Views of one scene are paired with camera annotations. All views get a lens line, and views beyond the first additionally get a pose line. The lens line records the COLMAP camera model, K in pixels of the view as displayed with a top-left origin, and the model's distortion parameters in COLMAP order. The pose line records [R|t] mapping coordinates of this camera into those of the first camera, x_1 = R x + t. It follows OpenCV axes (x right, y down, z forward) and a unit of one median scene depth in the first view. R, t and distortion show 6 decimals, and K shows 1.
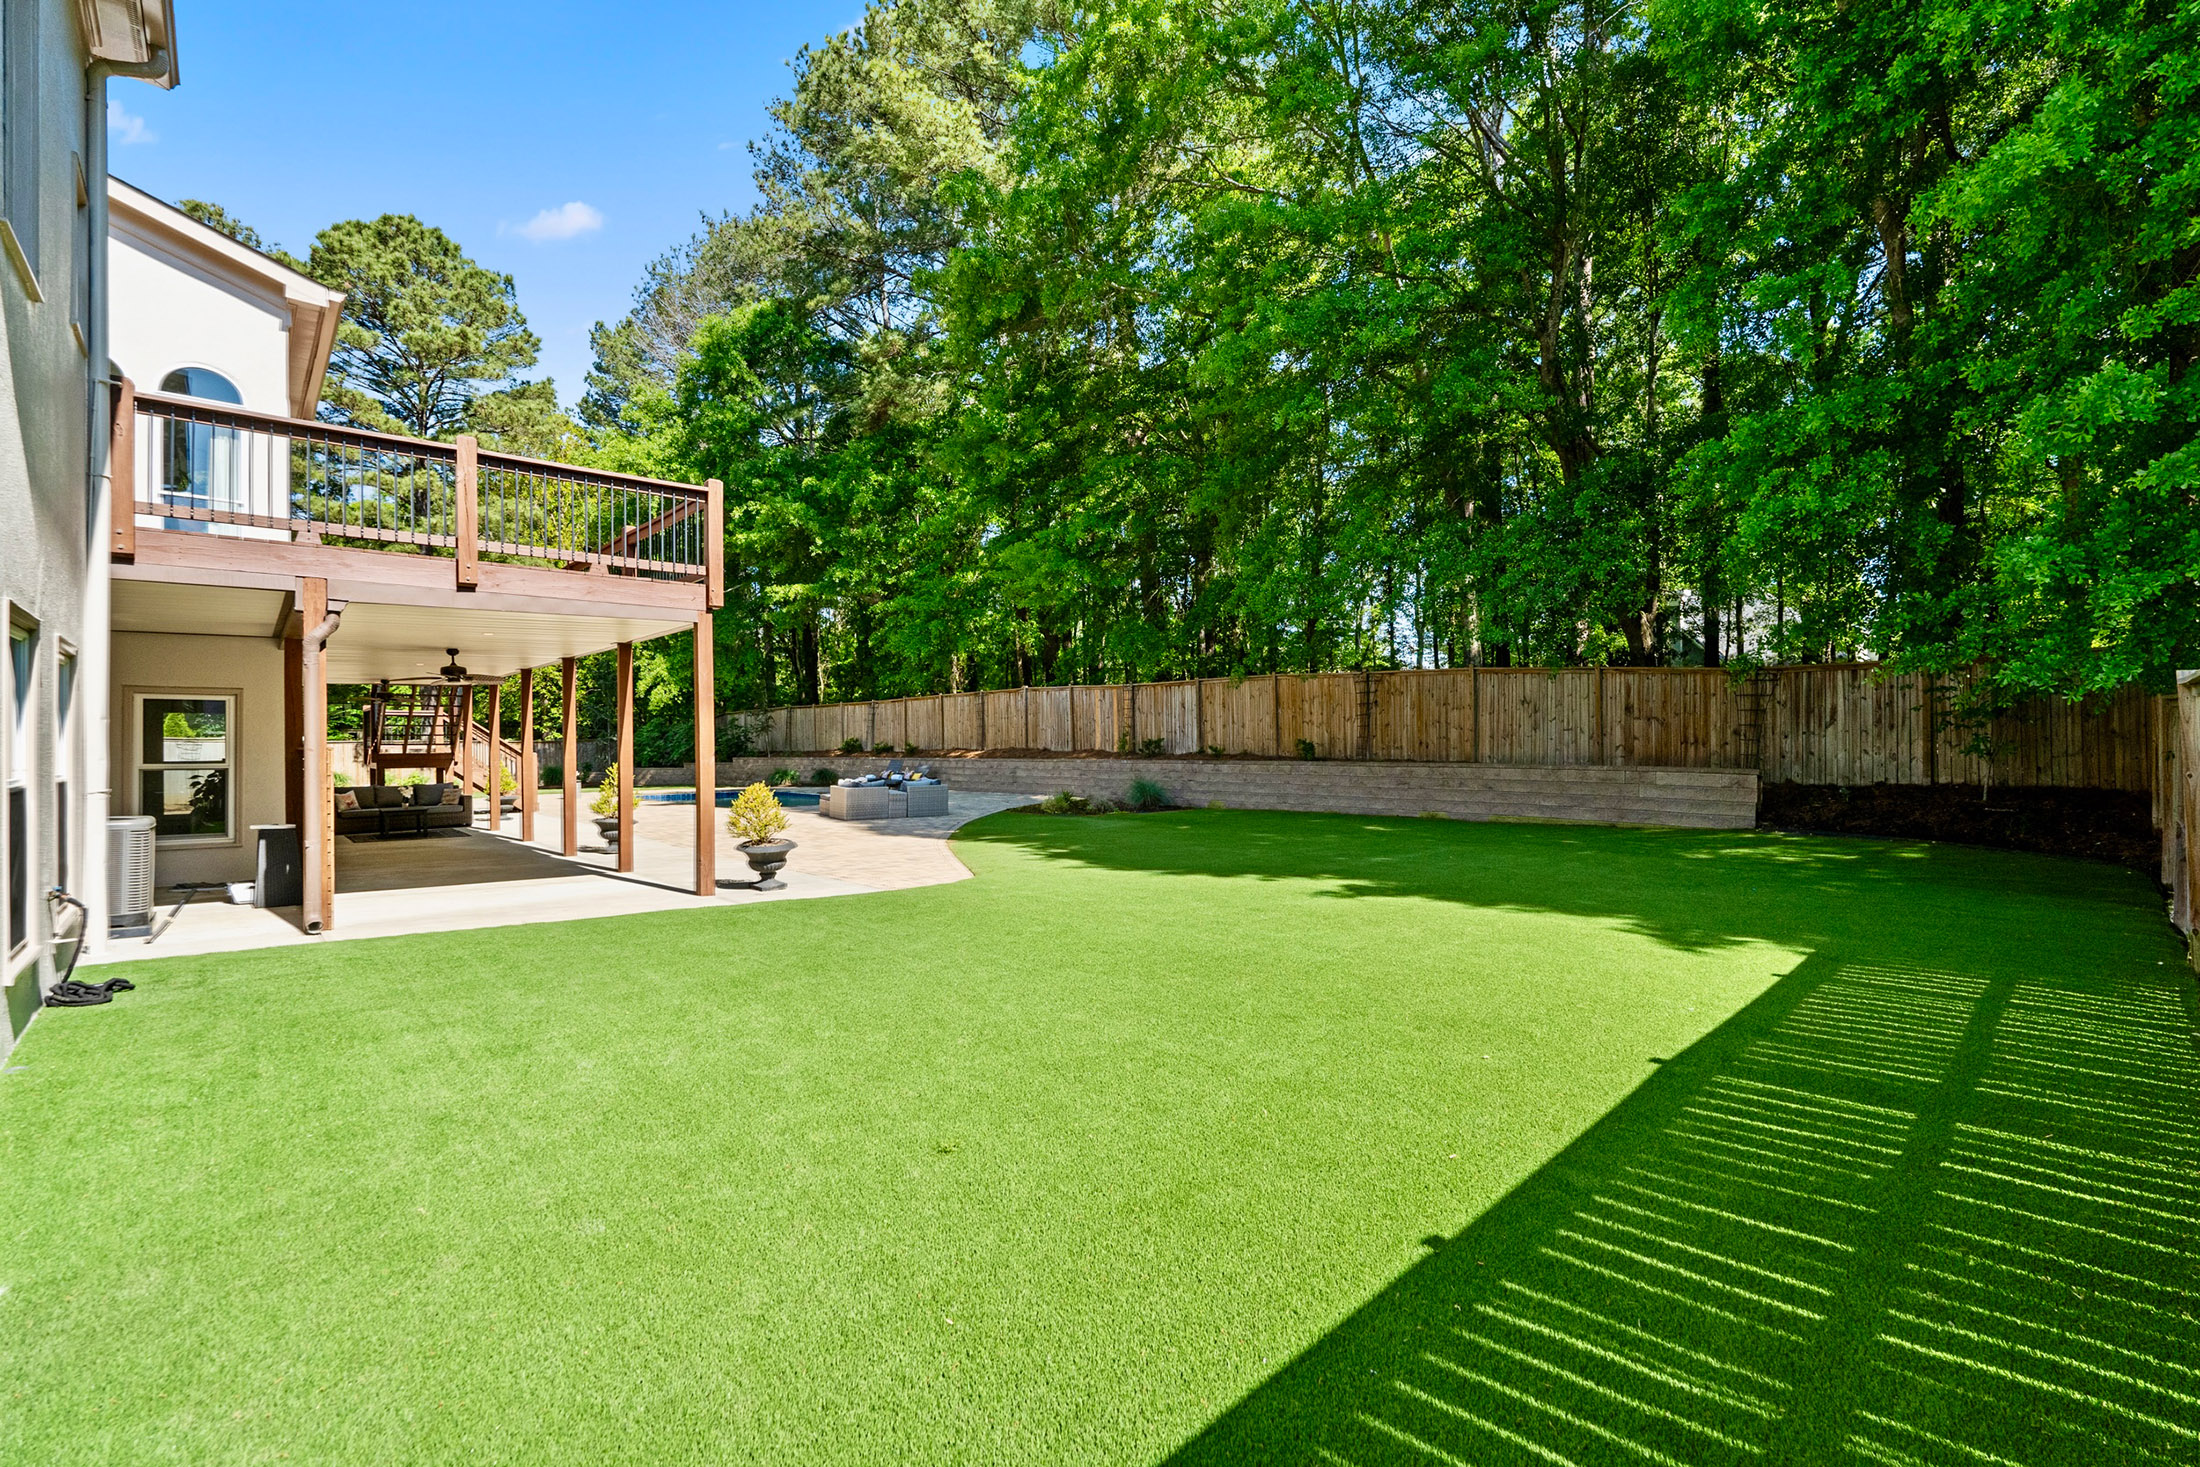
lens RADIAL K [[982.5, 0, 1100.0], [0, 982.5, 733.5], [0, 0, 1]] dist [0.000613, 0.000245]
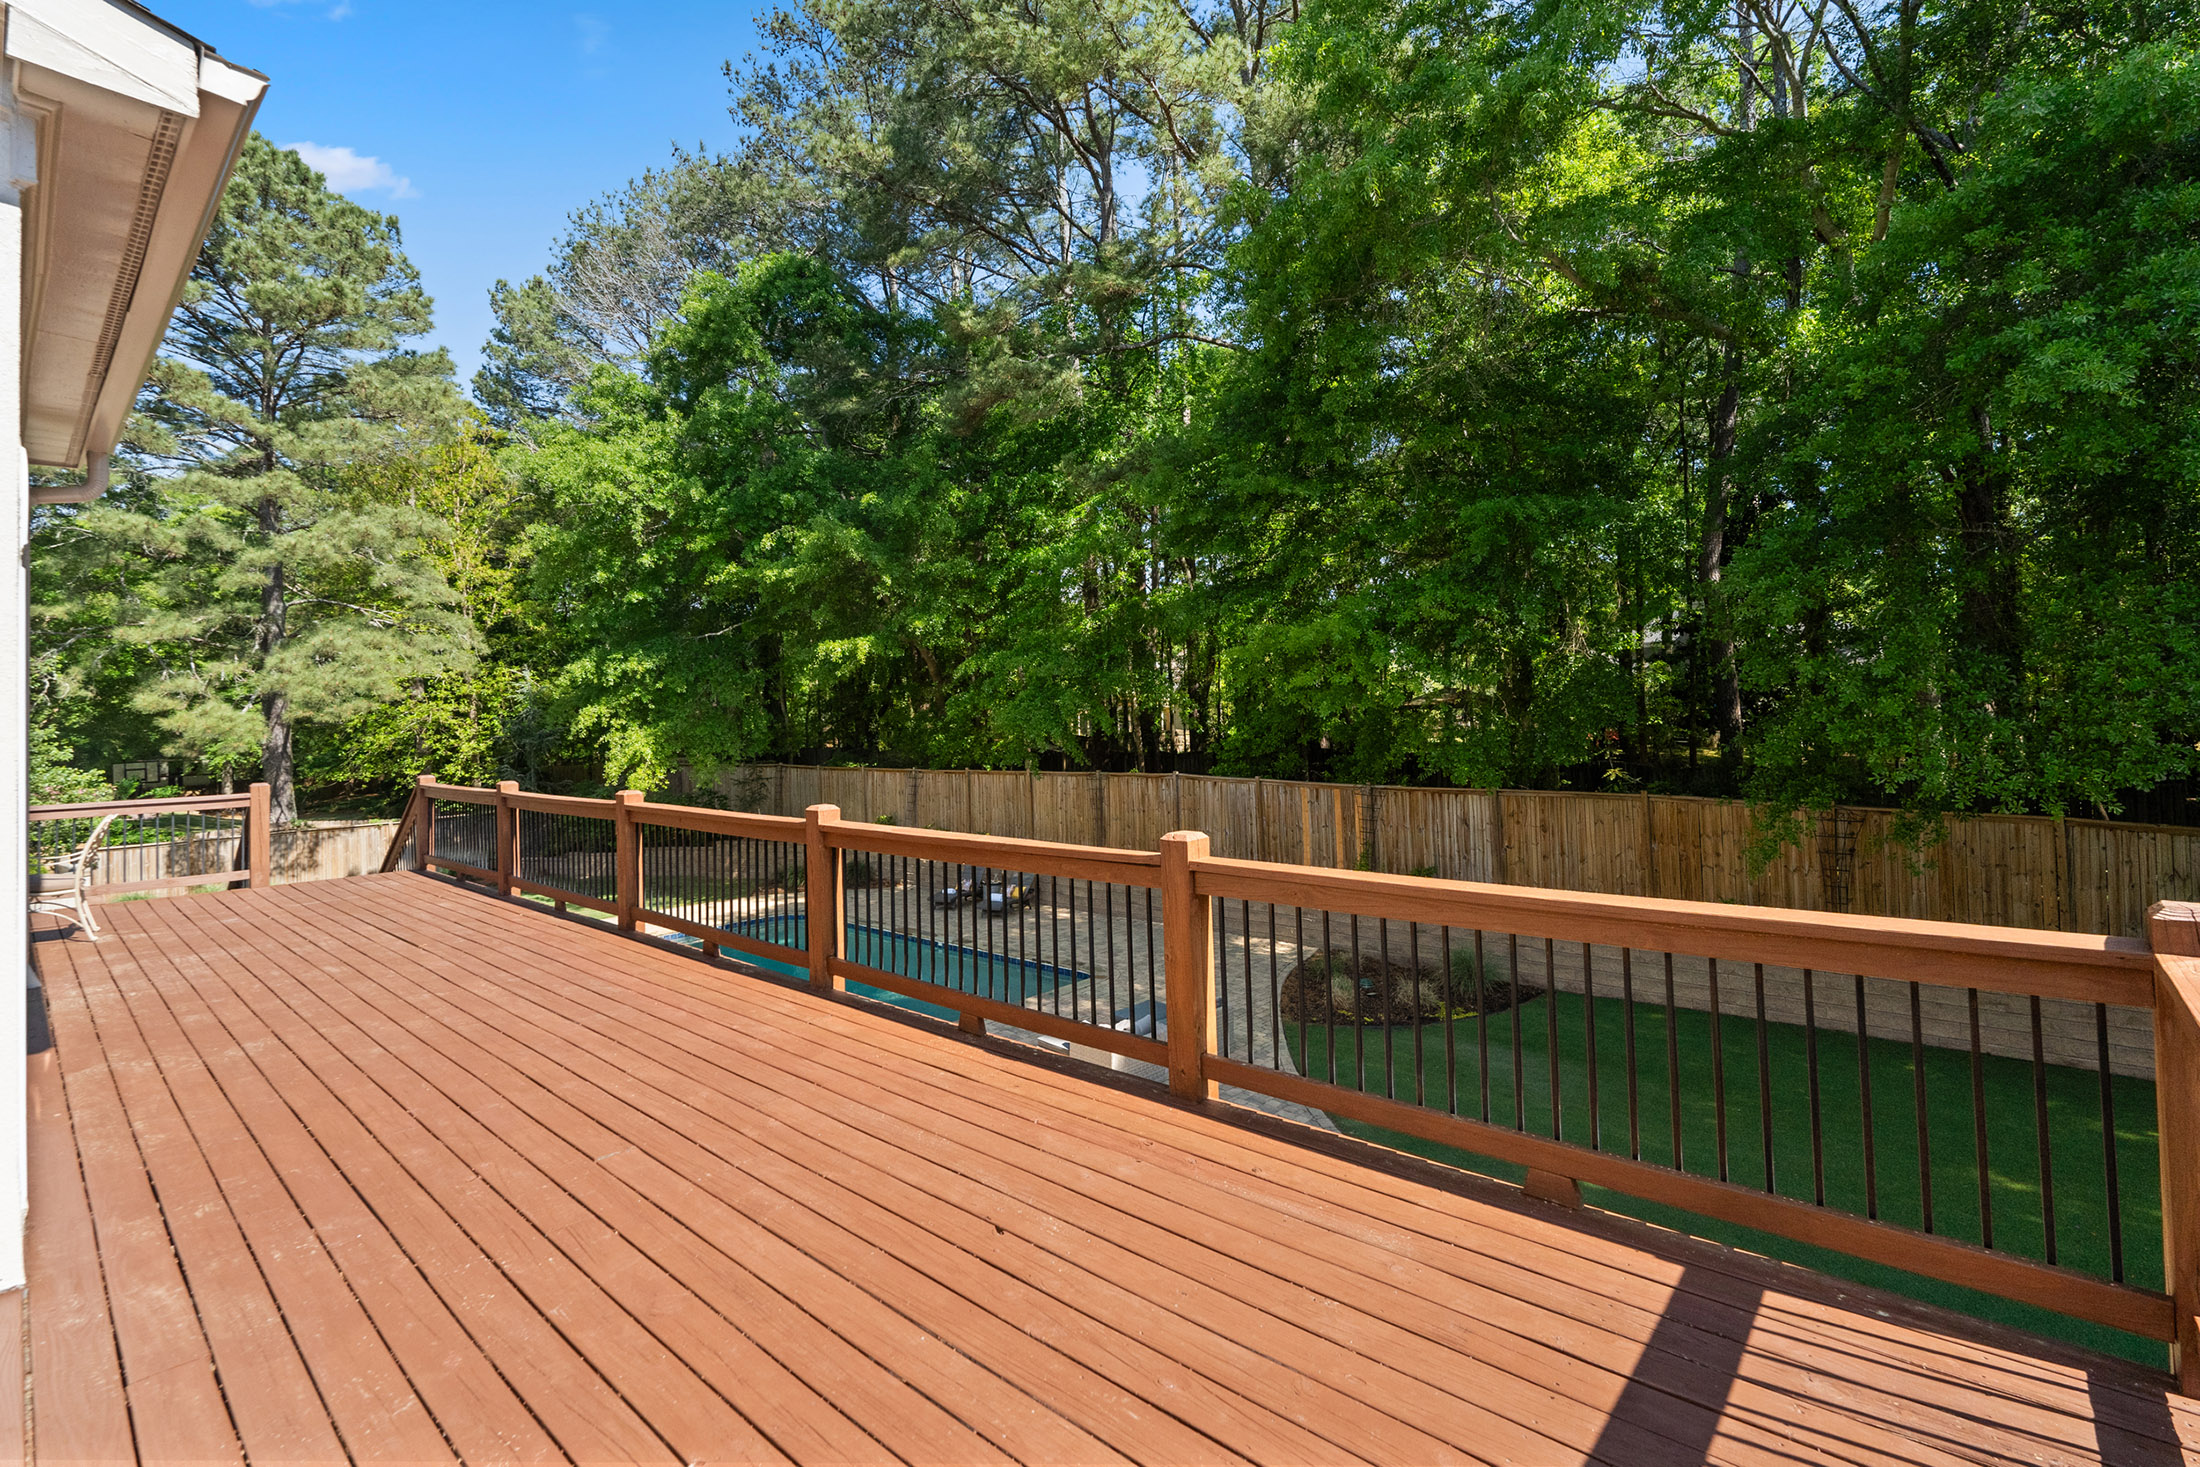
lens RADIAL K [[961.1, 0, 1099.4], [0, 961.1, 670.9], [0, 0, 1]] dist [-0.001138, -0.000513]
pose [[0.990806, -0.020470, 0.133730, -0.171627], [0.024708, 0.999241, -0.030111, -0.078010], [-0.133012, 0.033138, 0.990560, 0.205275]]
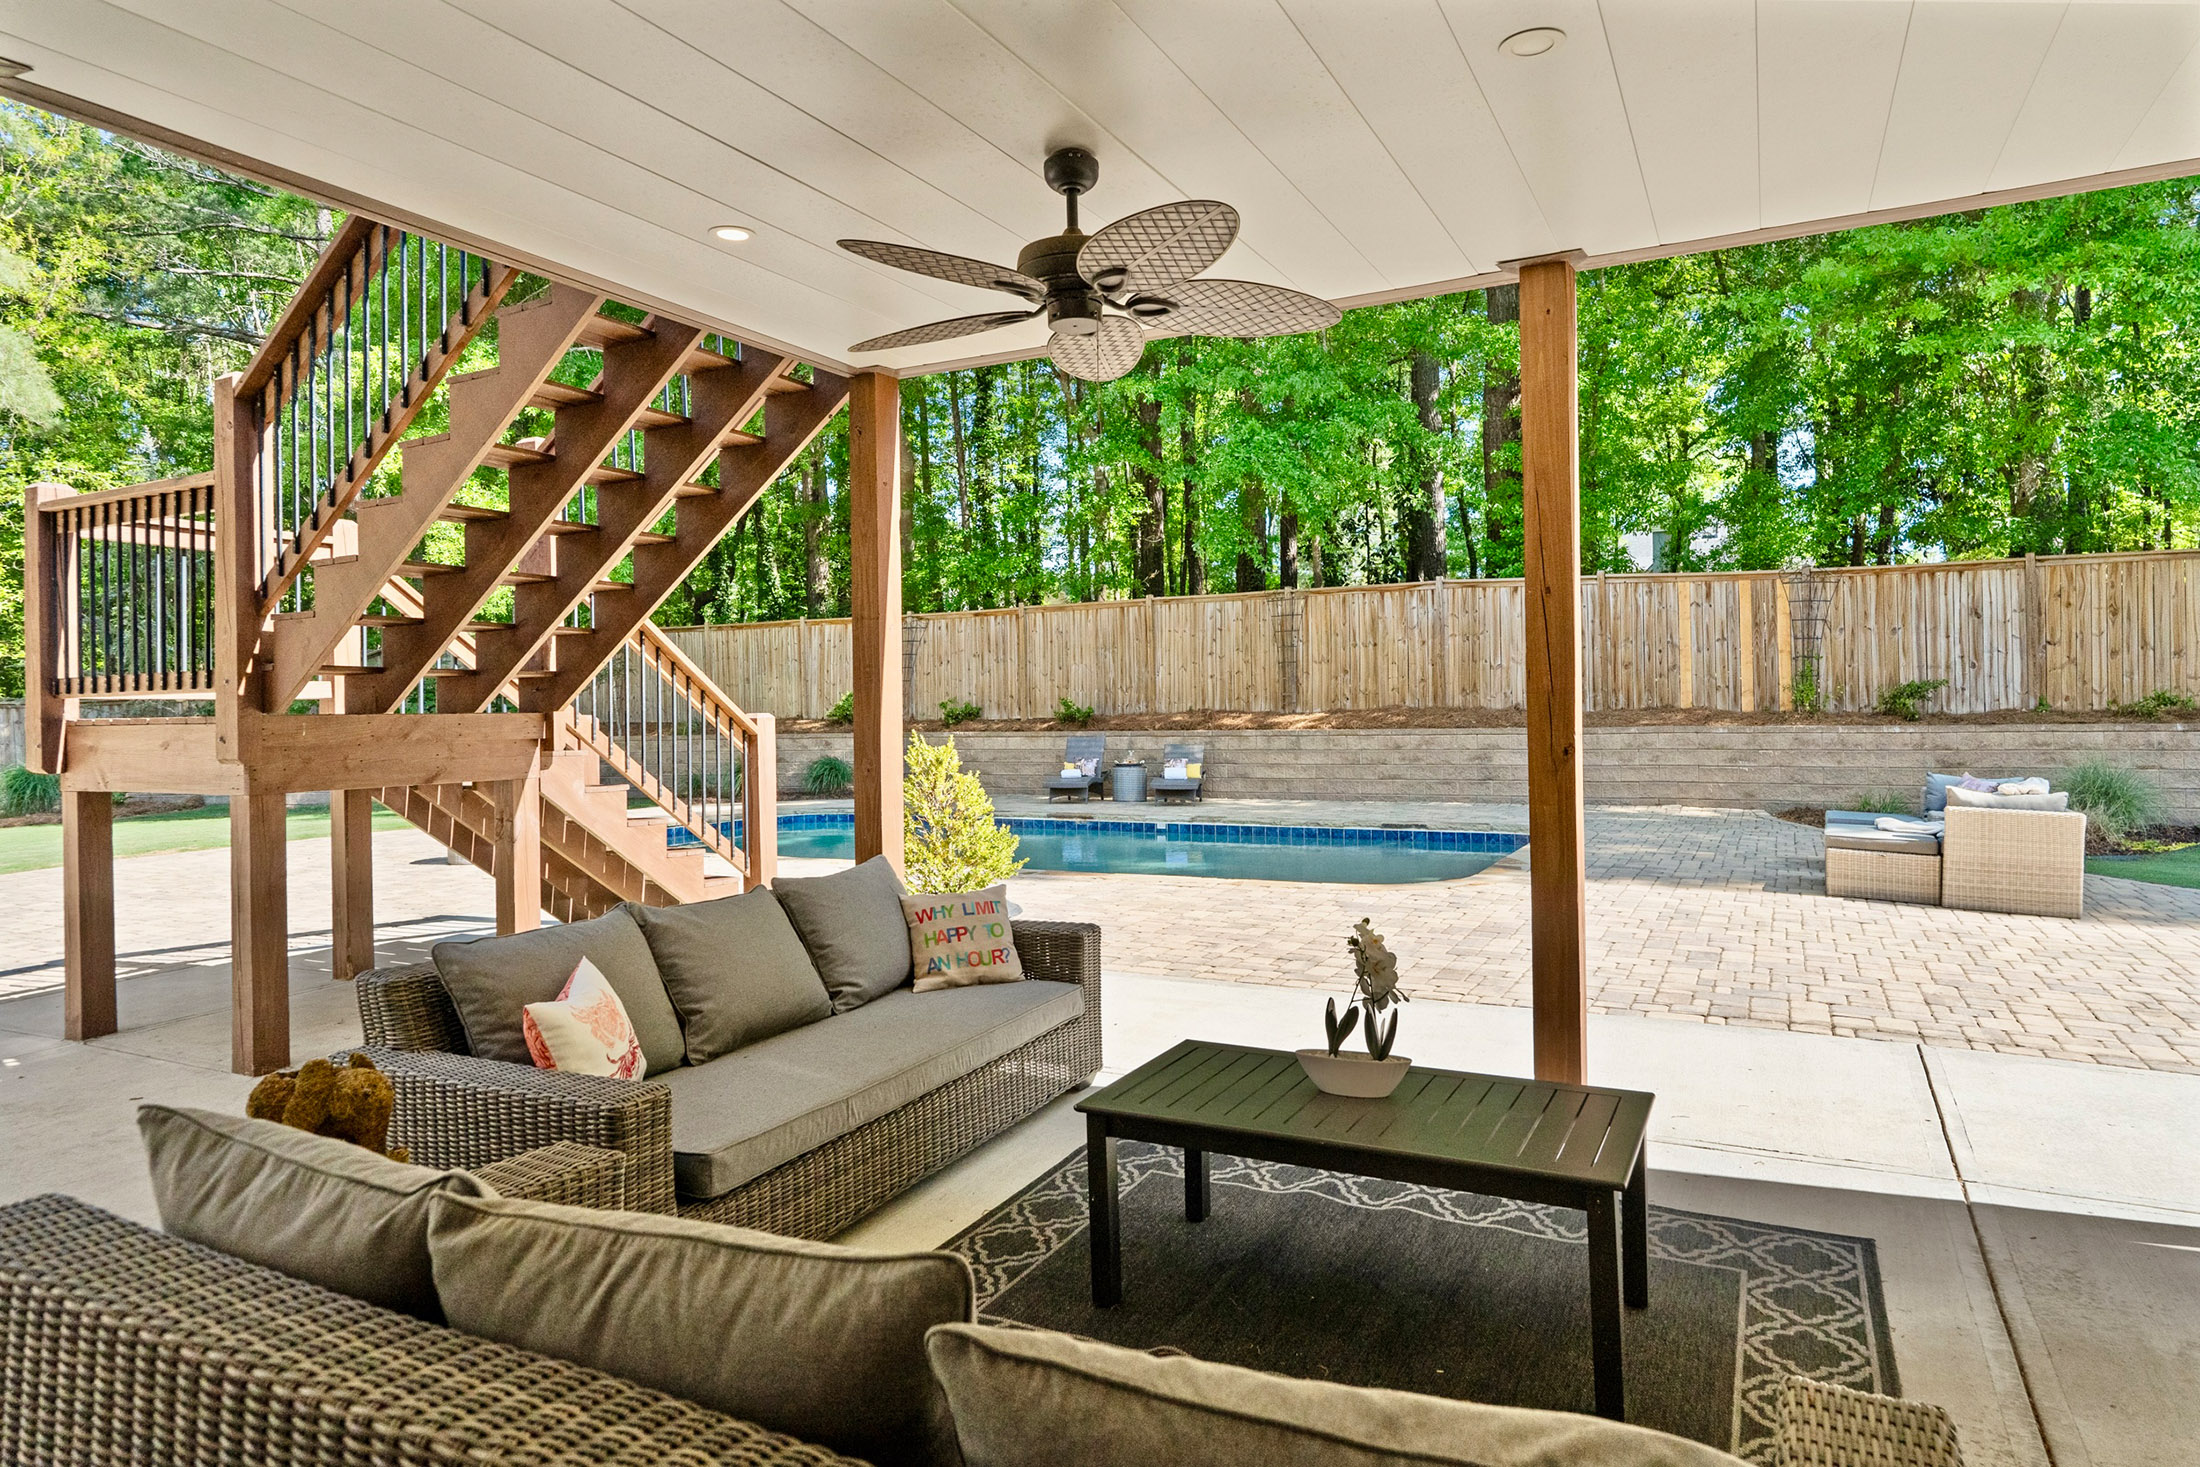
lens RADIAL K [[1319.8, 0, 1100.0], [0, 1319.8, 733.5], [0, 0, 1]] dist [0.004175, 0.001405]
pose [[0.937091, -0.004393, 0.349058, -0.340794], [-0.001197, 0.999875, 0.015796, 0.013531], [-0.349083, -0.015220, 0.936968, 0.336315]]
